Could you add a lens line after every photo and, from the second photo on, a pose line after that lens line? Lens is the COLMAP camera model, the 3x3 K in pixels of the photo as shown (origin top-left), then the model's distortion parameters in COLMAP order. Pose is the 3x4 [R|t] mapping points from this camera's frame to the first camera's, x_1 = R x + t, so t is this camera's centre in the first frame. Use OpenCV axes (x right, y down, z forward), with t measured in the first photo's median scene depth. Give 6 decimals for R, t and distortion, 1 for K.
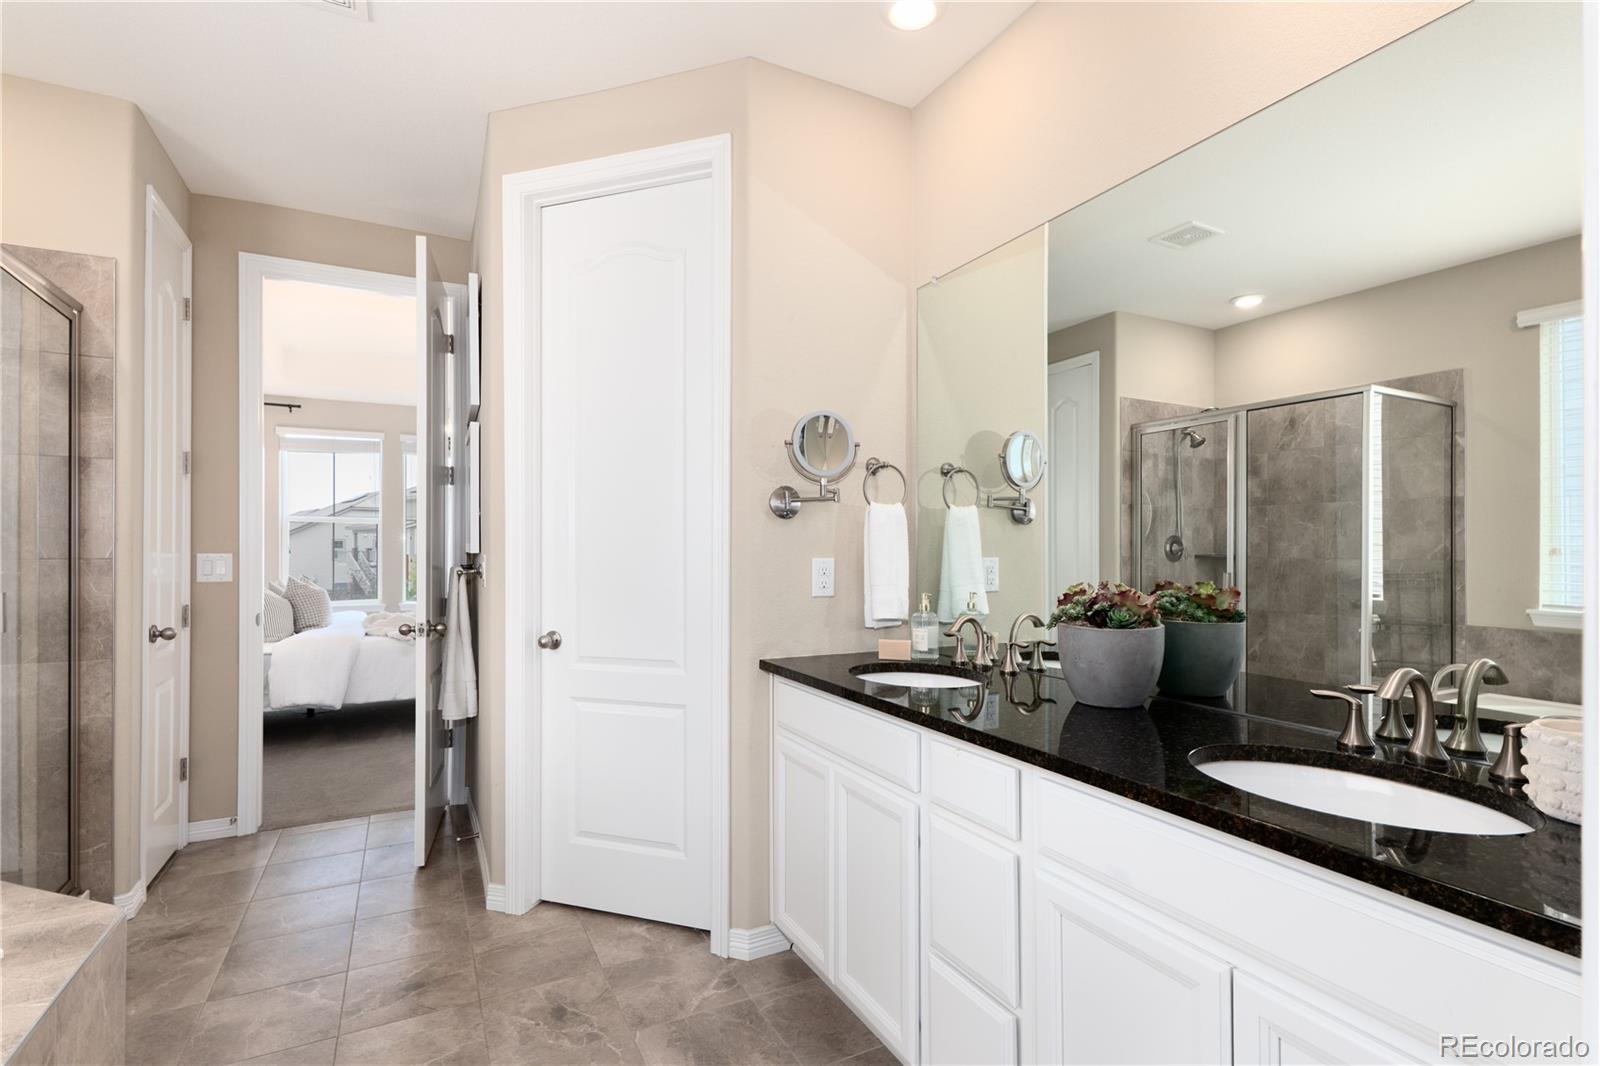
lens RADIAL K [[775.1, 0, 810.9], [0, 775.1, 539.3], [0, 0, 1]] dist [0.000836, 0.000278]
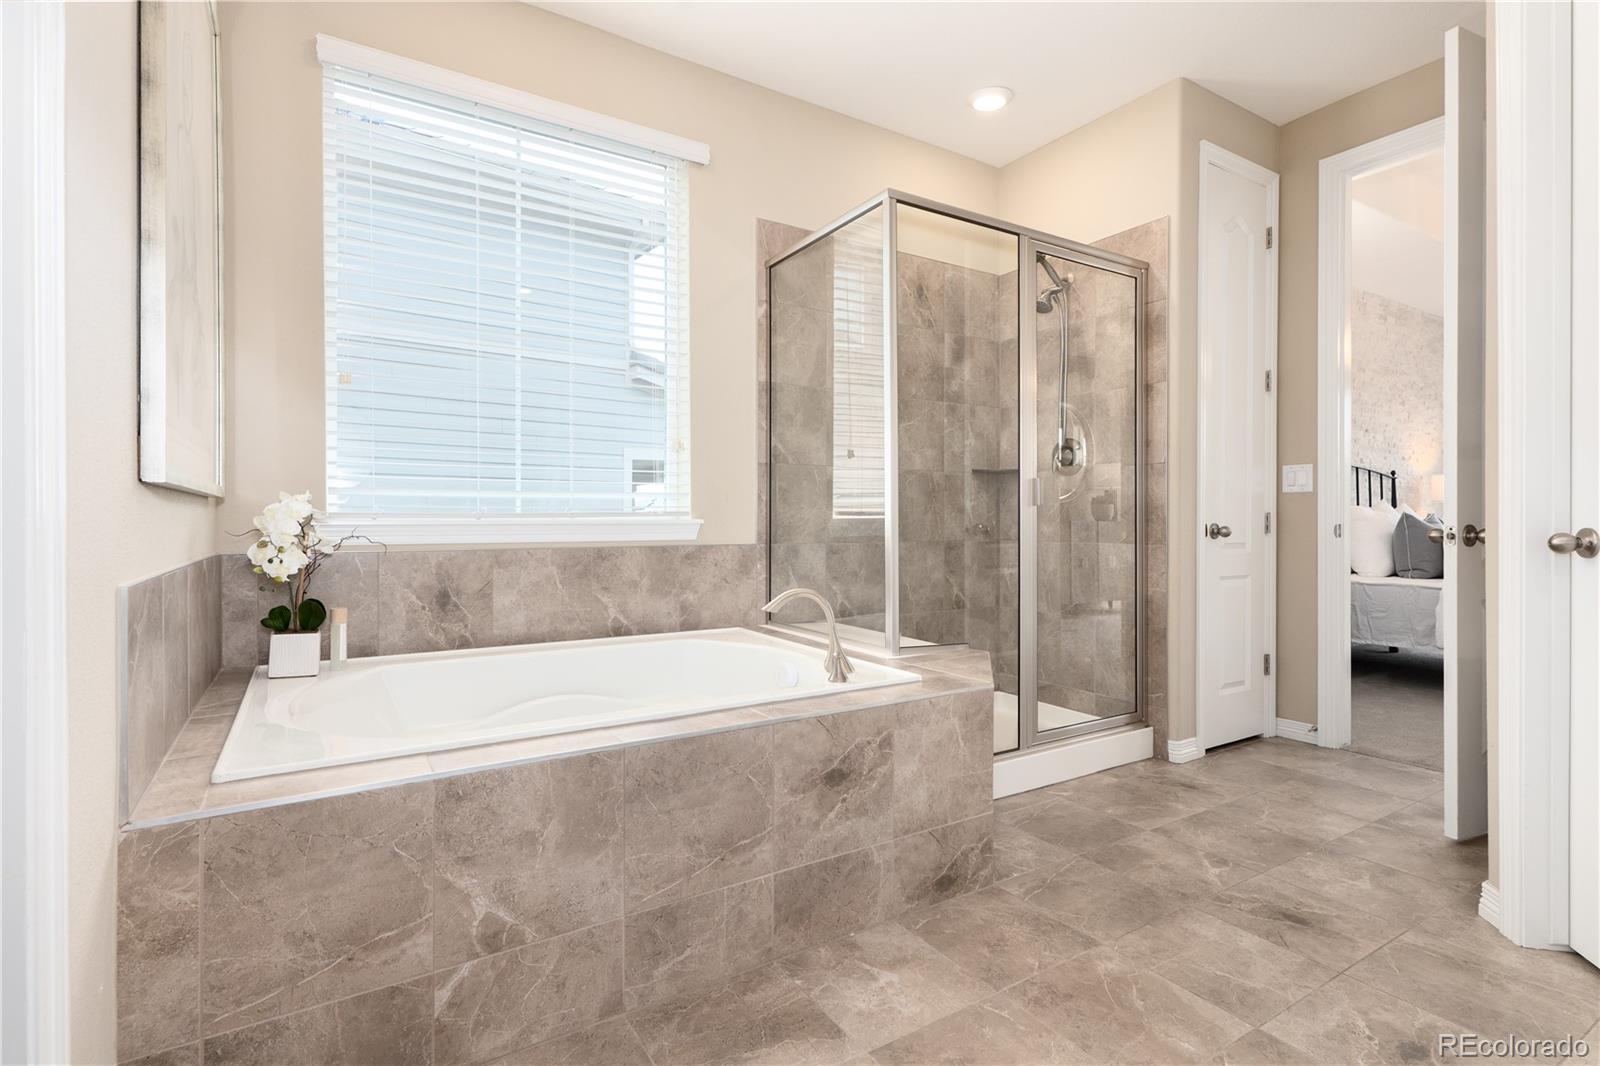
lens RADIAL K [[775.1, 0, 808.1], [0, 775.1, 527.7], [0, 0, 1]] dist [0.000836, 0.000278]
pose [[0.057256, 0.000470, -0.998359, 0.285054], [0.011539, 0.999933, 0.001132, 0.119504], [0.998293, -0.011584, 0.057247, 0.369180]]
